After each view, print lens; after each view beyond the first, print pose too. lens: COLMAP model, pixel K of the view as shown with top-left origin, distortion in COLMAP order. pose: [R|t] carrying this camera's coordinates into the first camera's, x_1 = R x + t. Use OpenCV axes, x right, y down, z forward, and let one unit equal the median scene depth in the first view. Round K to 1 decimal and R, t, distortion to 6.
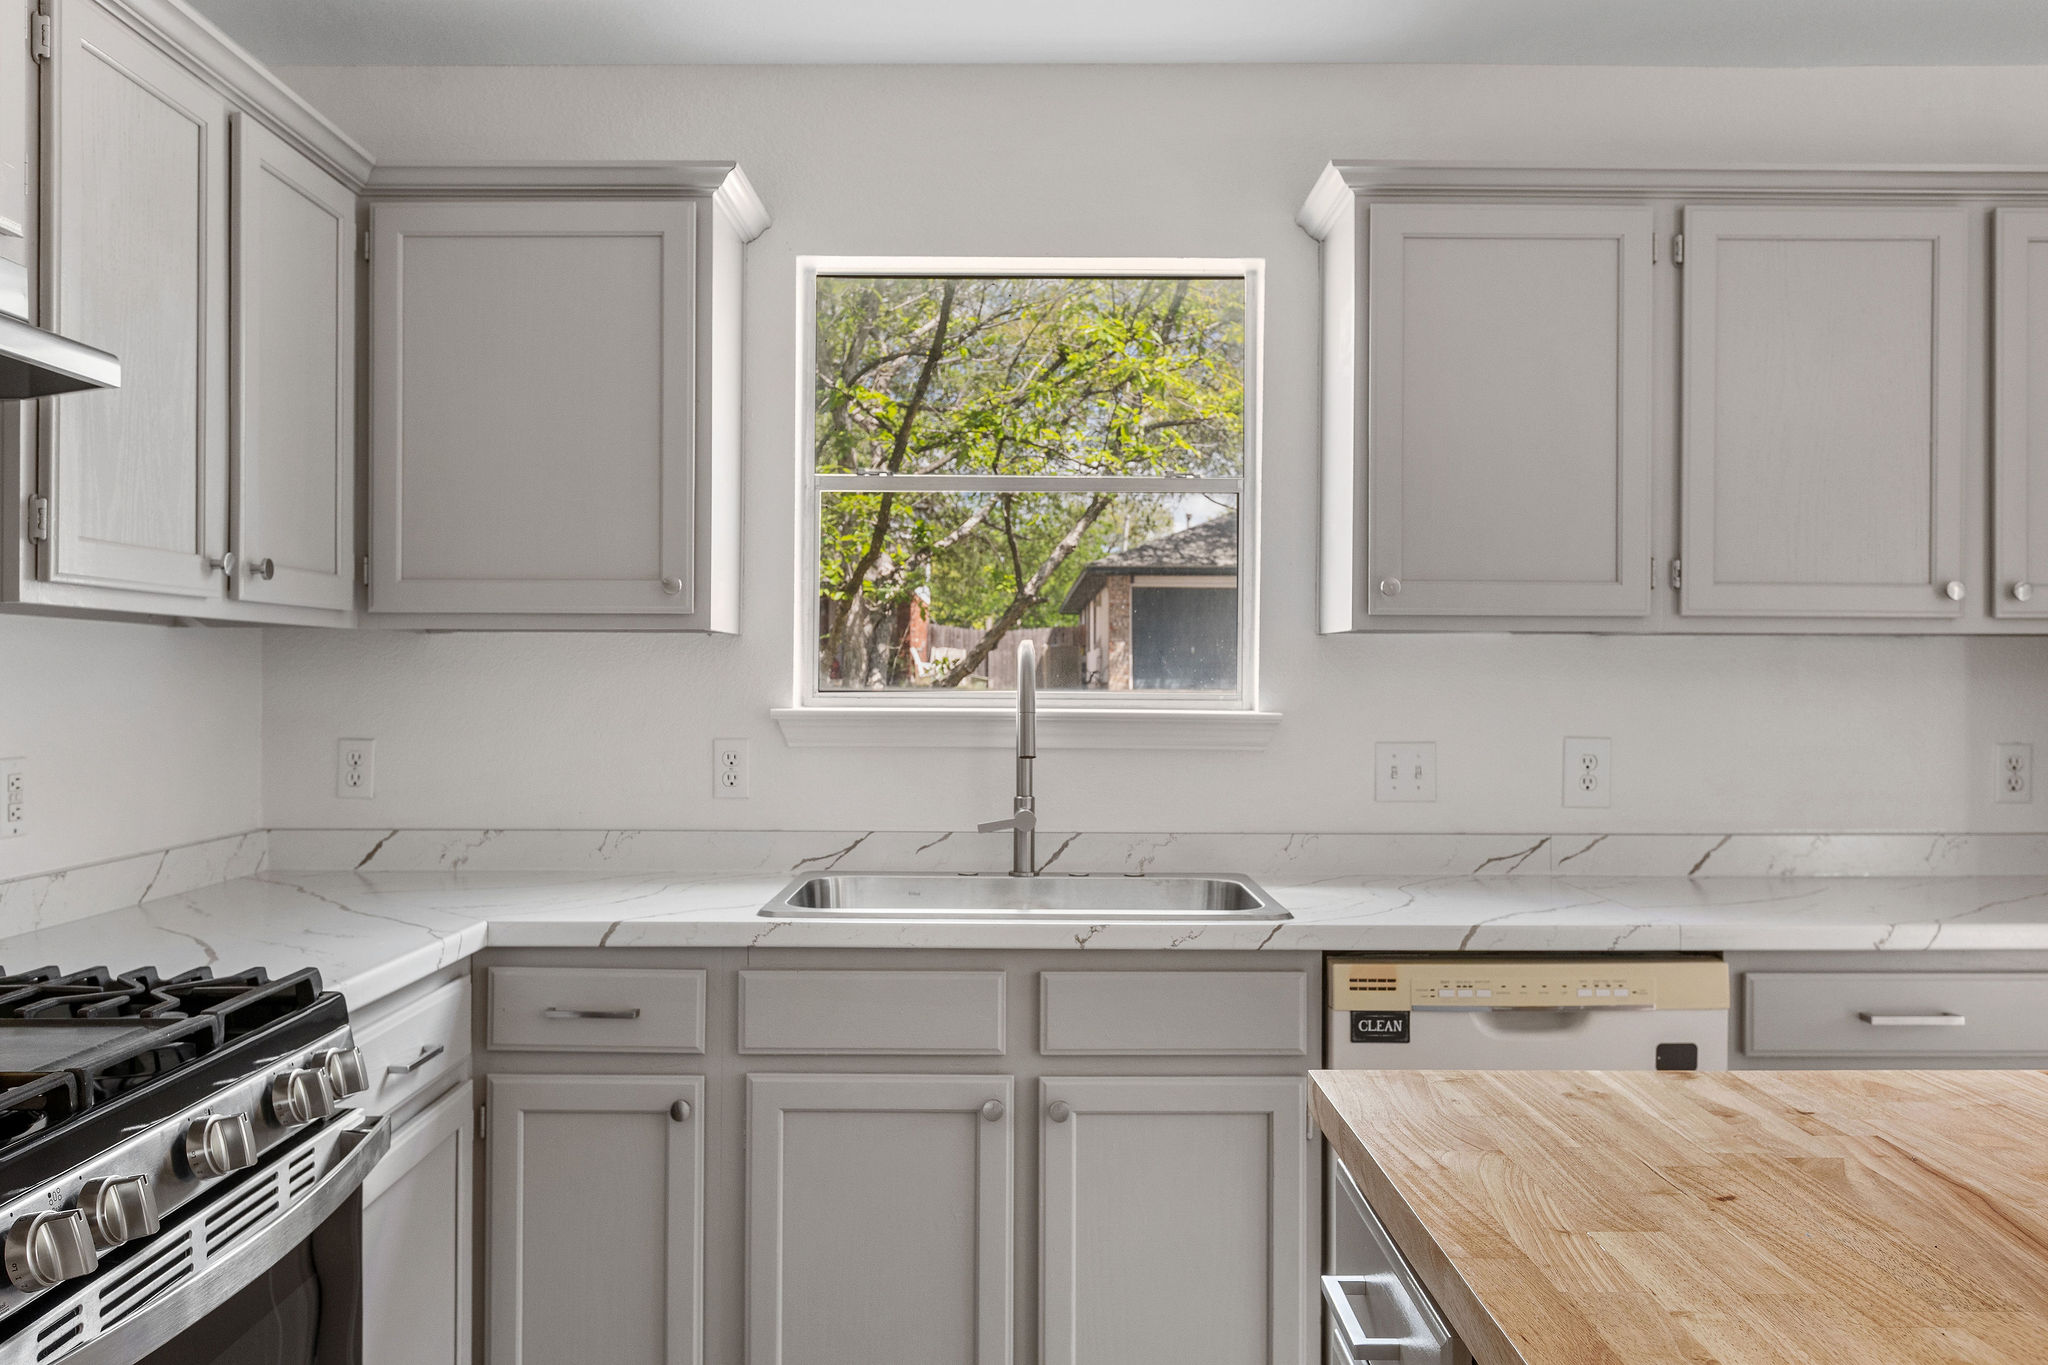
lens RADIAL K [[1461.9, 0, 1015.2], [0, 1461.9, 678.6], [0, 0, 1]] dist [0.000370, -0.000893]
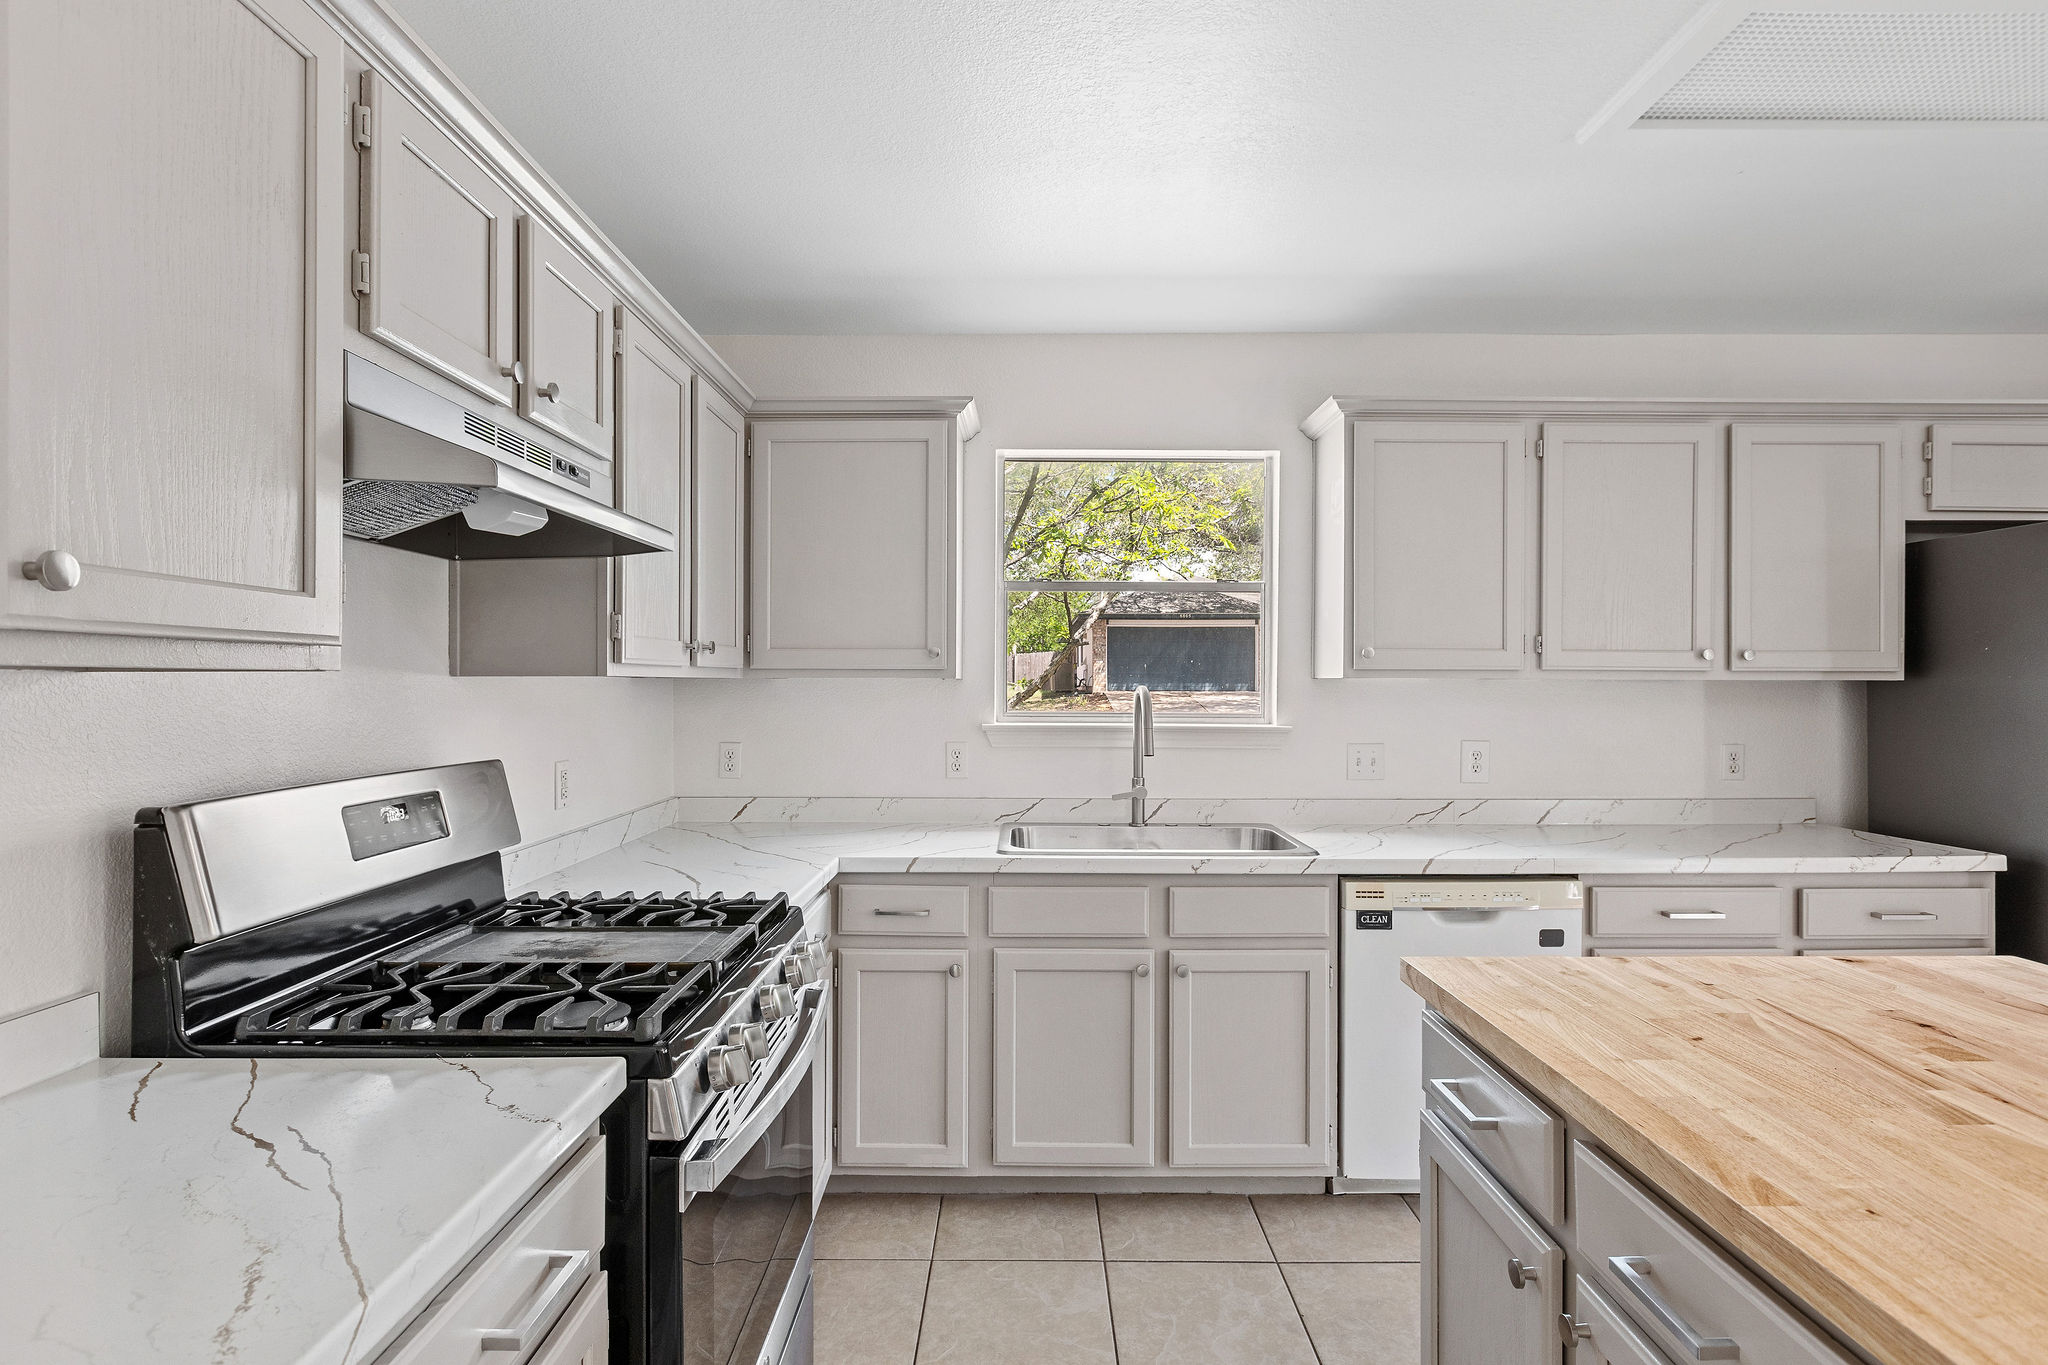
lens RADIAL K [[917.2, 0, 1024.0], [0, 917.2, 682.5], [0, 0, 1]] dist [0.000115, 0.000365]
pose [[0.999999, -0.001342, -0.000385, -0.147262], [0.001342, 0.999999, 0.000954, -0.033839], [0.000383, -0.000955, 0.999999, -0.045942]]
